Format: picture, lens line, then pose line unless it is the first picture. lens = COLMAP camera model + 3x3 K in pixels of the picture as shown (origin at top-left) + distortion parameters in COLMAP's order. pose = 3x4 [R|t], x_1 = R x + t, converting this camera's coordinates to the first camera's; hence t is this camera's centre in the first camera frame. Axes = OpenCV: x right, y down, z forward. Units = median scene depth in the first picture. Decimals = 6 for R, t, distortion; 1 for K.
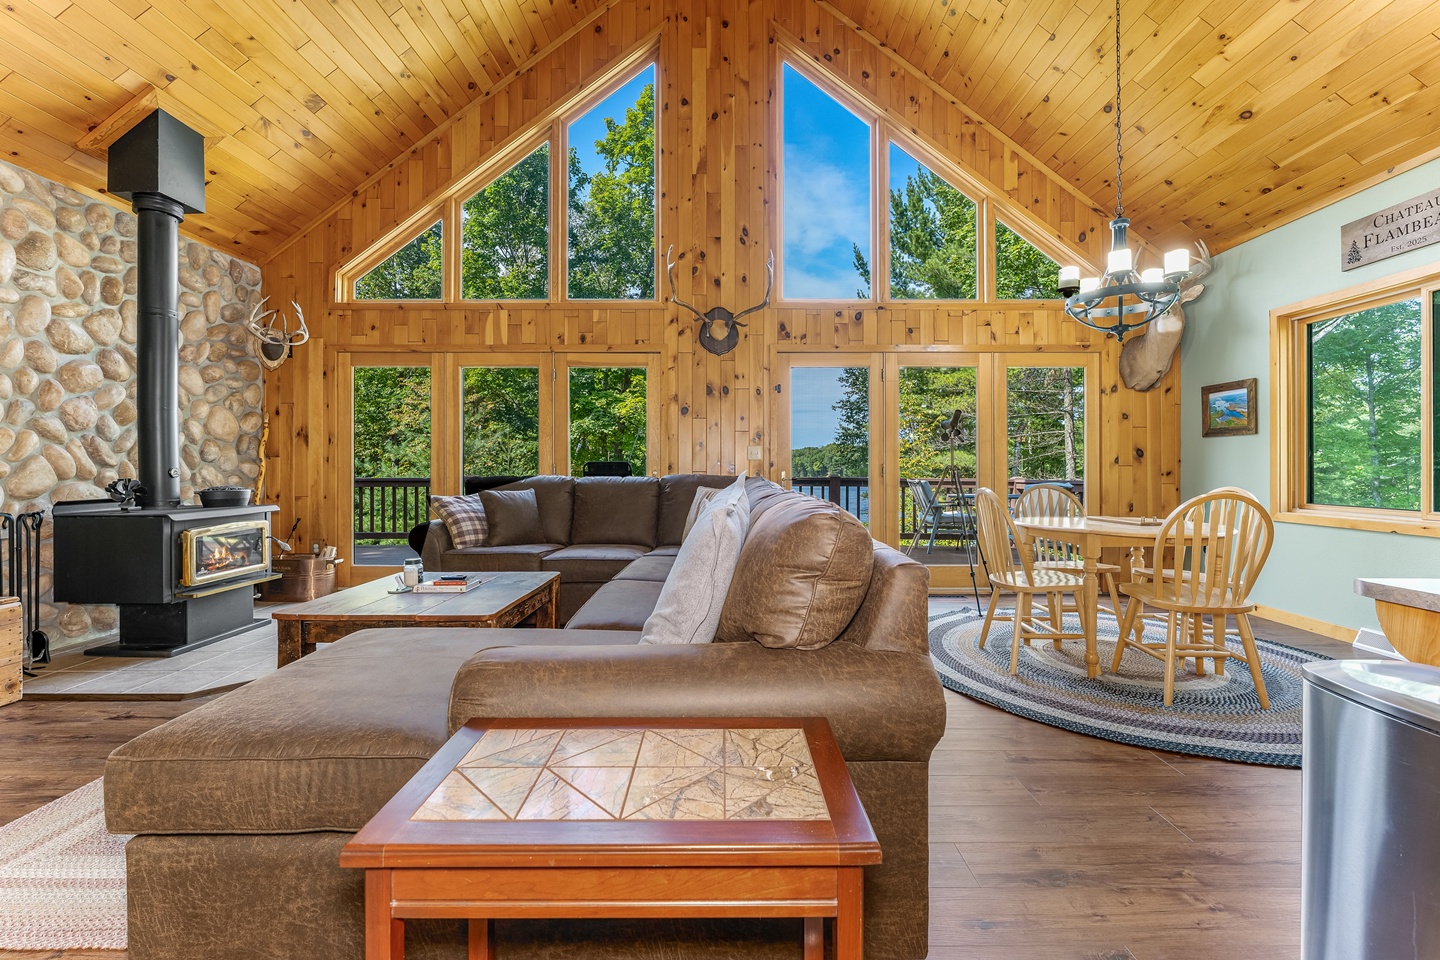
lens RADIAL K [[586.9, 0, 724.5], [0, 586.9, 465.5], [0, 0, 1]] dist [-0.002771, -0.000566]
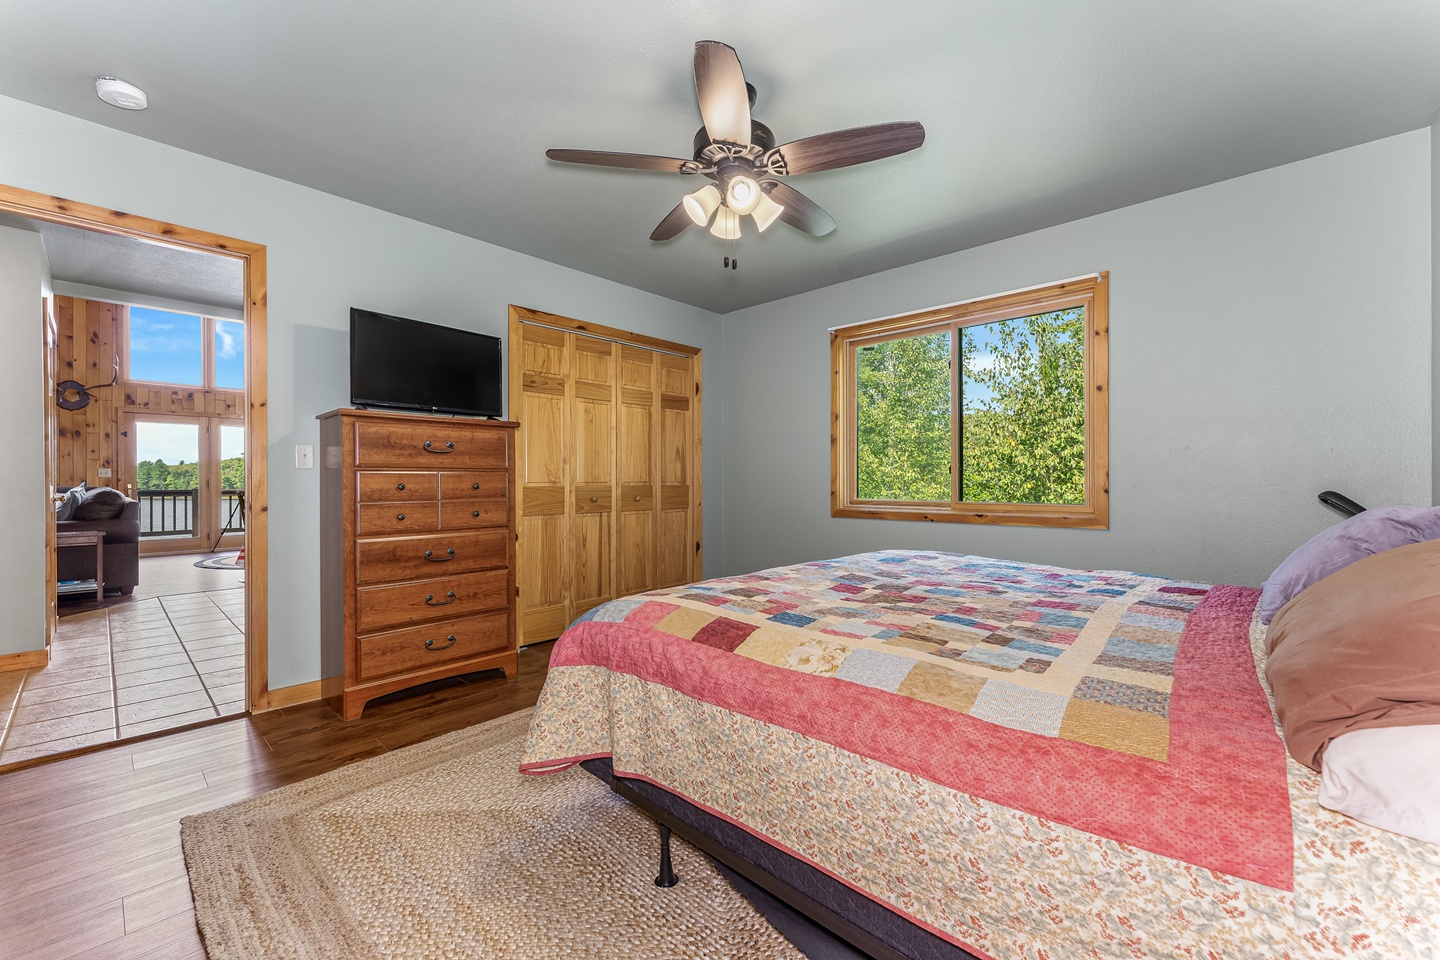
lens RADIAL K [[586.9, 0, 730.3], [0, 586.9, 483.3], [0, 0, 1]] dist [-0.002771, -0.000566]
pose [[0.667742, -0.003131, 0.744387, 0.003951], [0.000999, 0.999994, 0.003310, 0.003520], [-0.744392, -0.001467, 0.667741, -1.370210]]
